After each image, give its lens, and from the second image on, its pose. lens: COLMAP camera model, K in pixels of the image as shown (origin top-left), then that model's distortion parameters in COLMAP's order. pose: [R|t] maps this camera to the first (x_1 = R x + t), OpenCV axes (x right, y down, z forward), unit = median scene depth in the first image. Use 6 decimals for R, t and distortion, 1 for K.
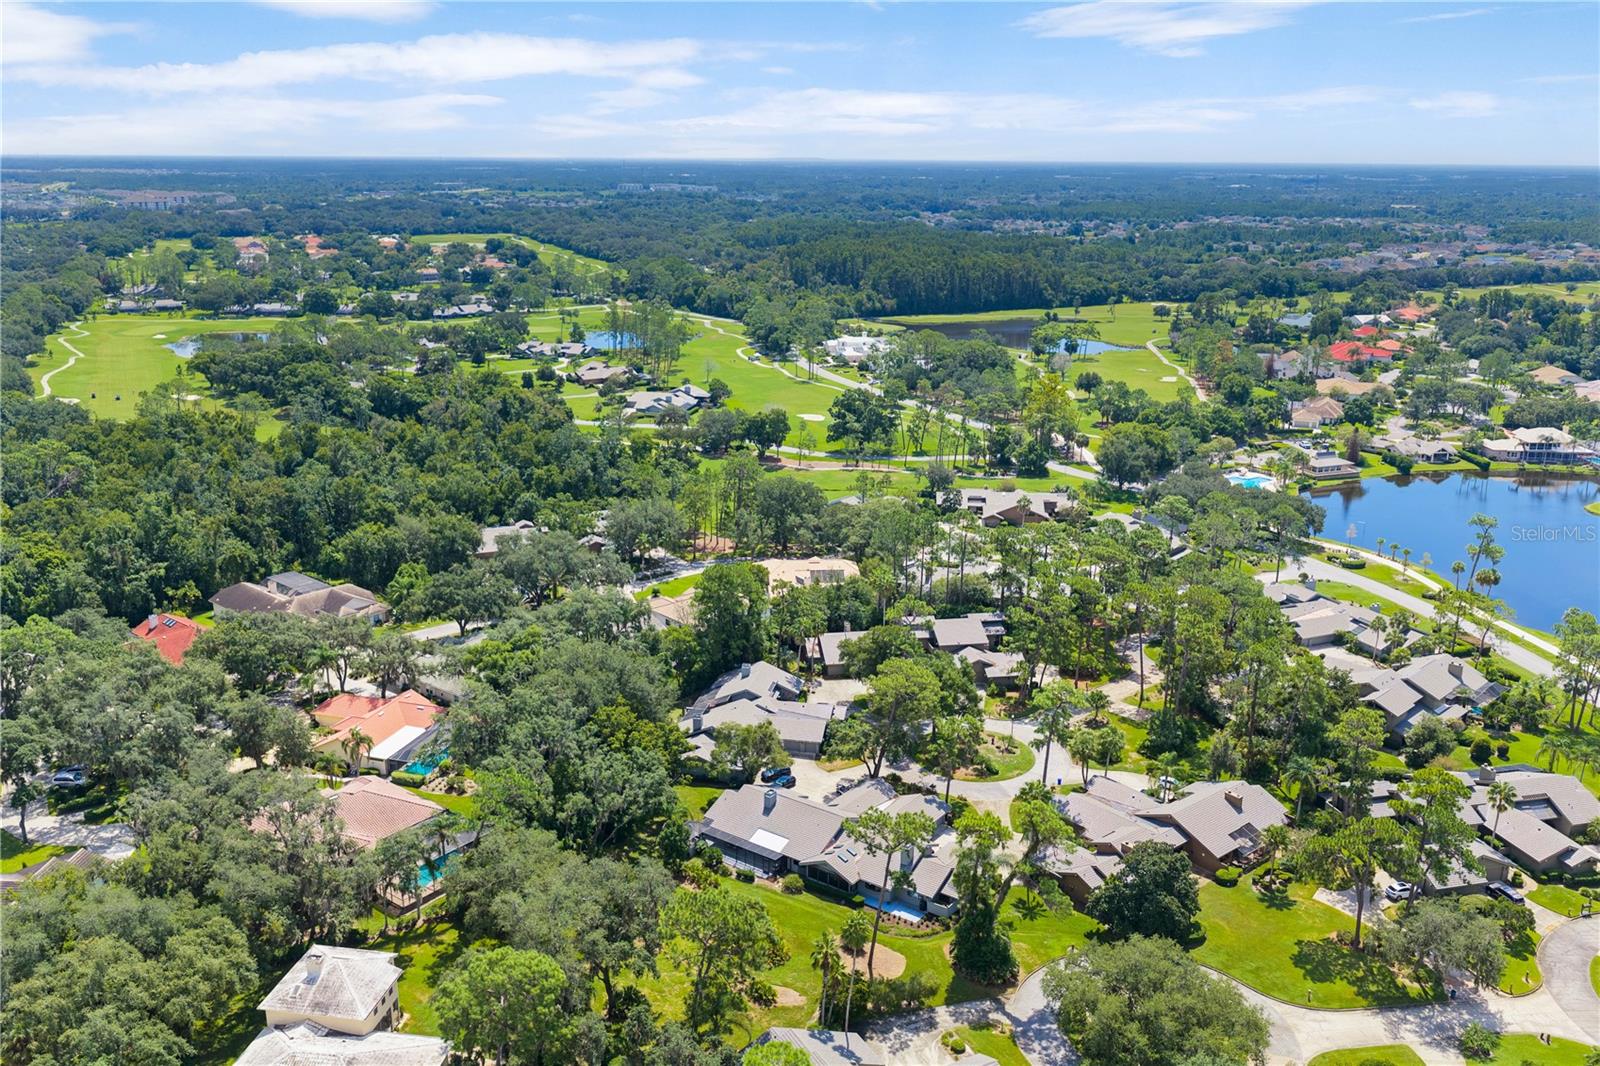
lens RADIAL K [[1347.3, 0, 805.3], [0, 1347.3, 528.5], [0, 0, 1]] dist [0.022358, -0.008048]
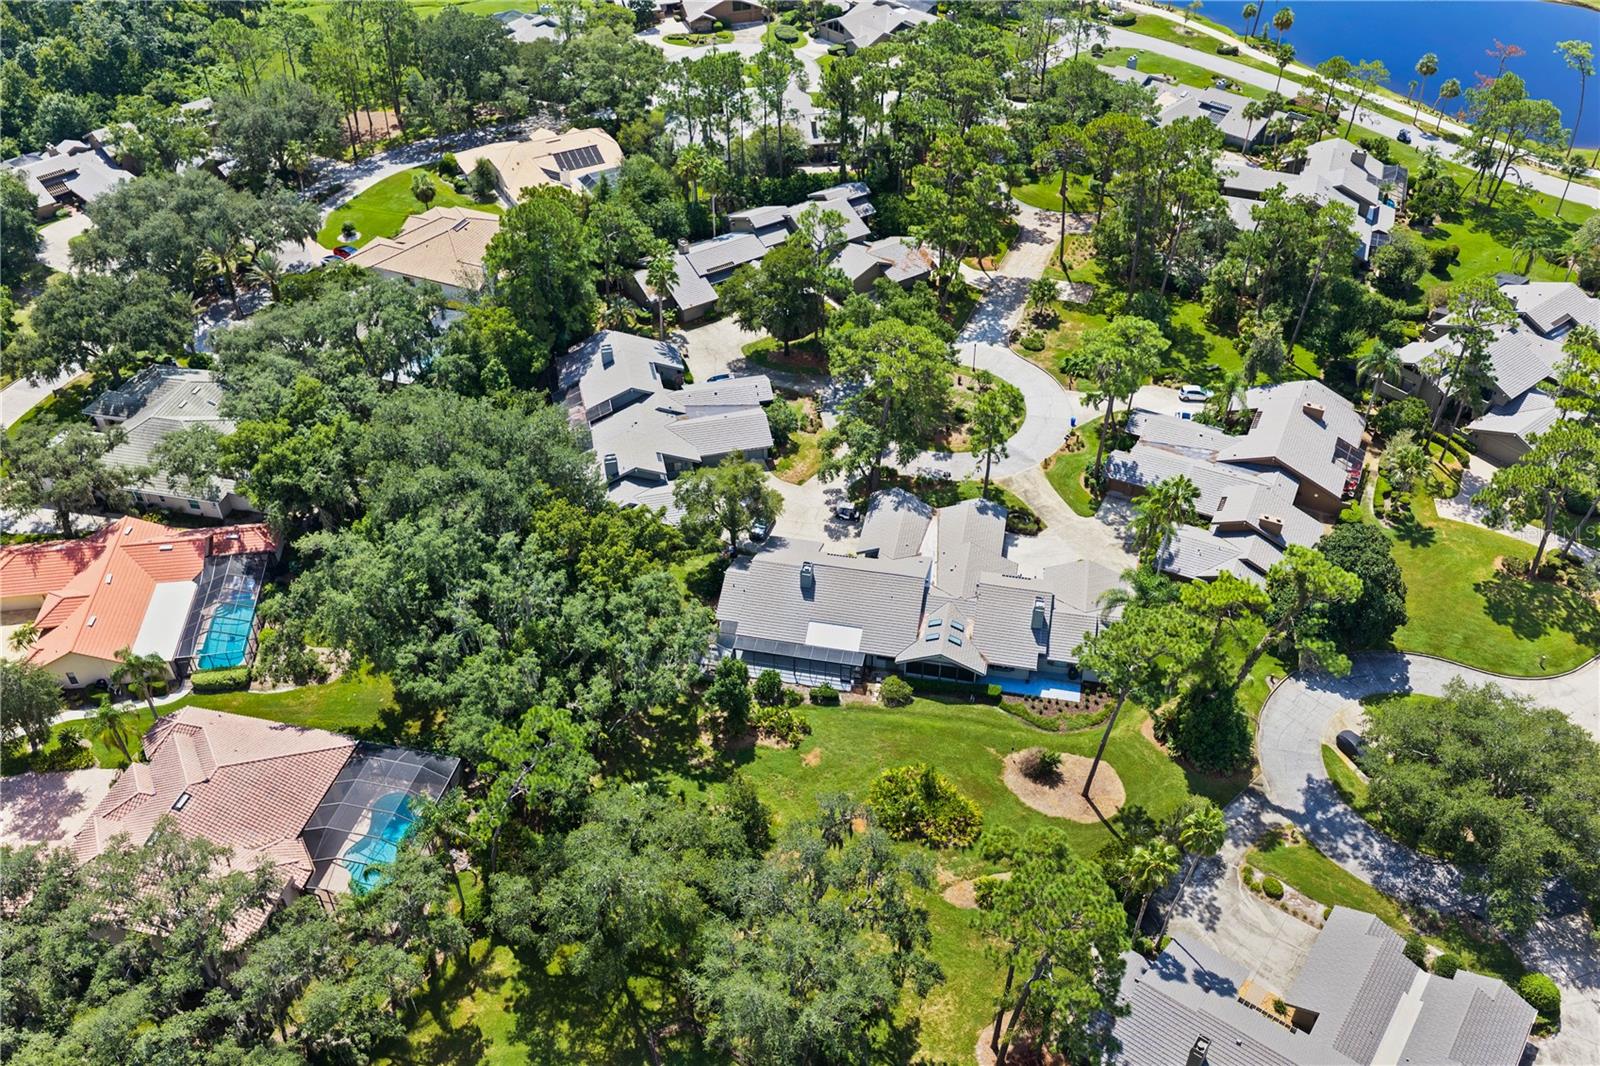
lens RADIAL K [[1347.3, 0, 805.3], [0, 1347.3, 528.5], [0, 0, 1]] dist [0.022358, -0.008048]
pose [[0.909591, -0.269432, 0.316308, -0.097796], [0.121086, 0.900104, 0.418510, -0.047045], [-0.397470, -0.342372, 0.851351, 0.163130]]
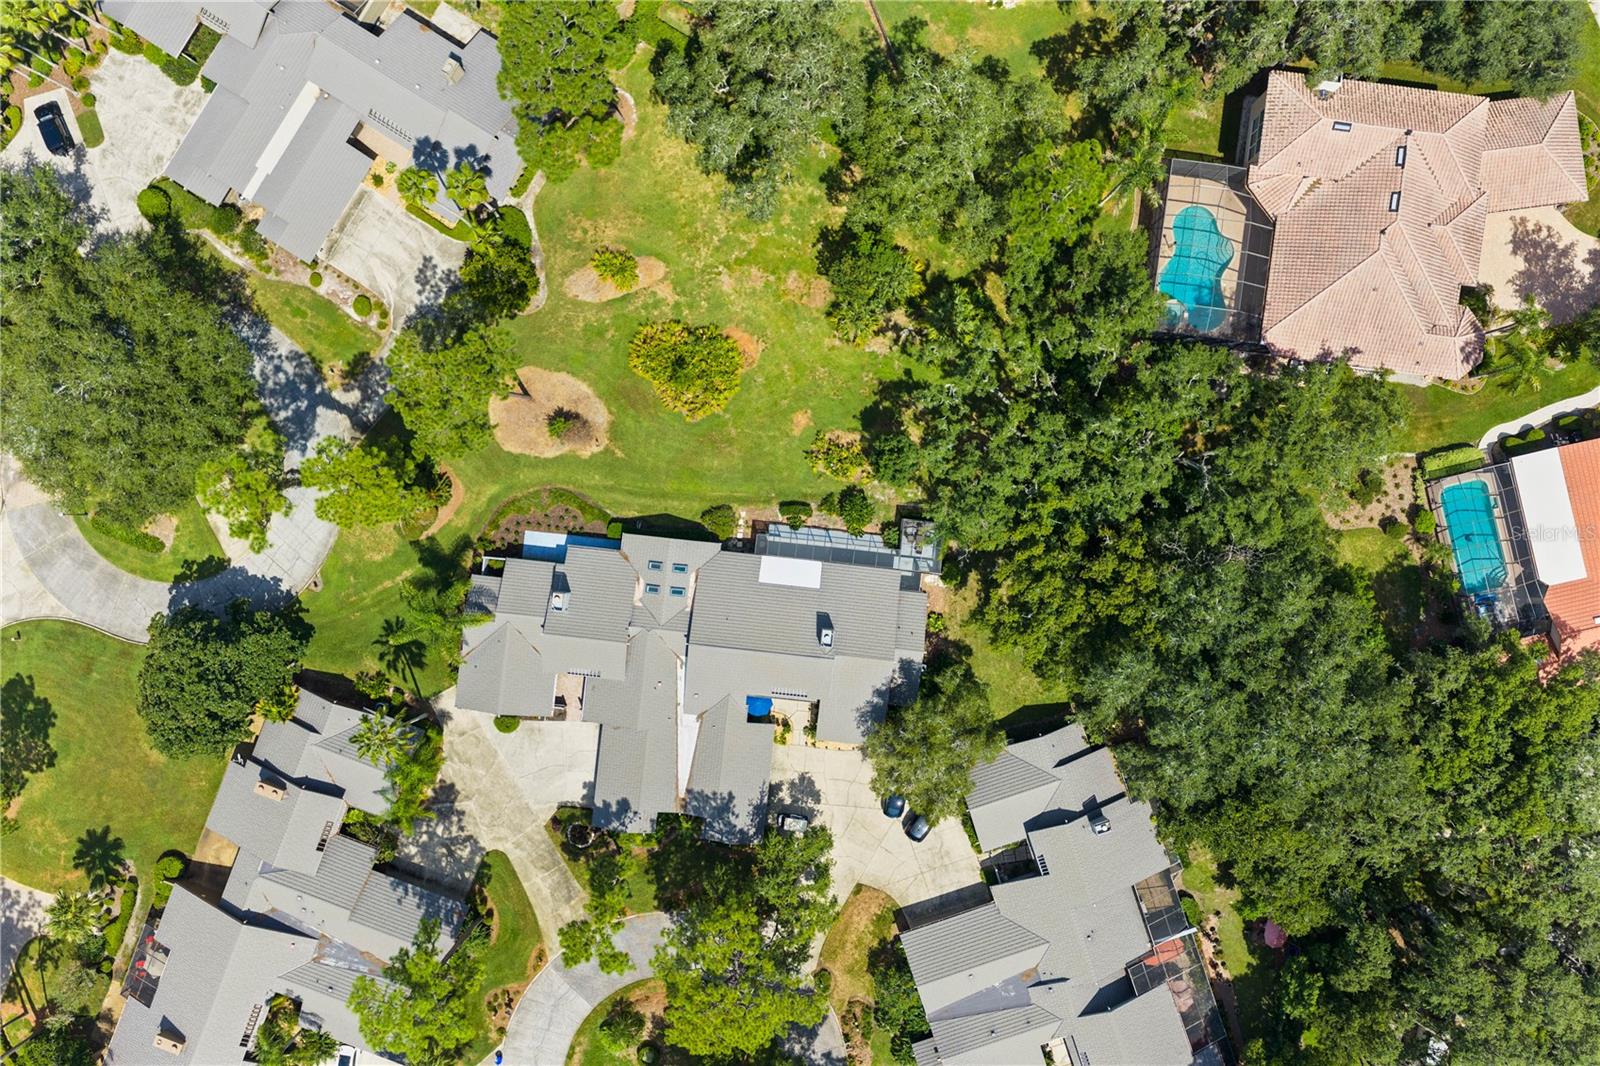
lens RADIAL K [[1347.3, 0, 805.3], [0, 1347.3, 528.5], [0, 0, 1]] dist [0.022358, -0.008048]
pose [[-0.867568, 0.497316, -0.001384, -0.016351], [-0.132816, -0.229015, 0.964319, -0.148877], [0.479254, 0.836797, 0.264738, 0.318675]]
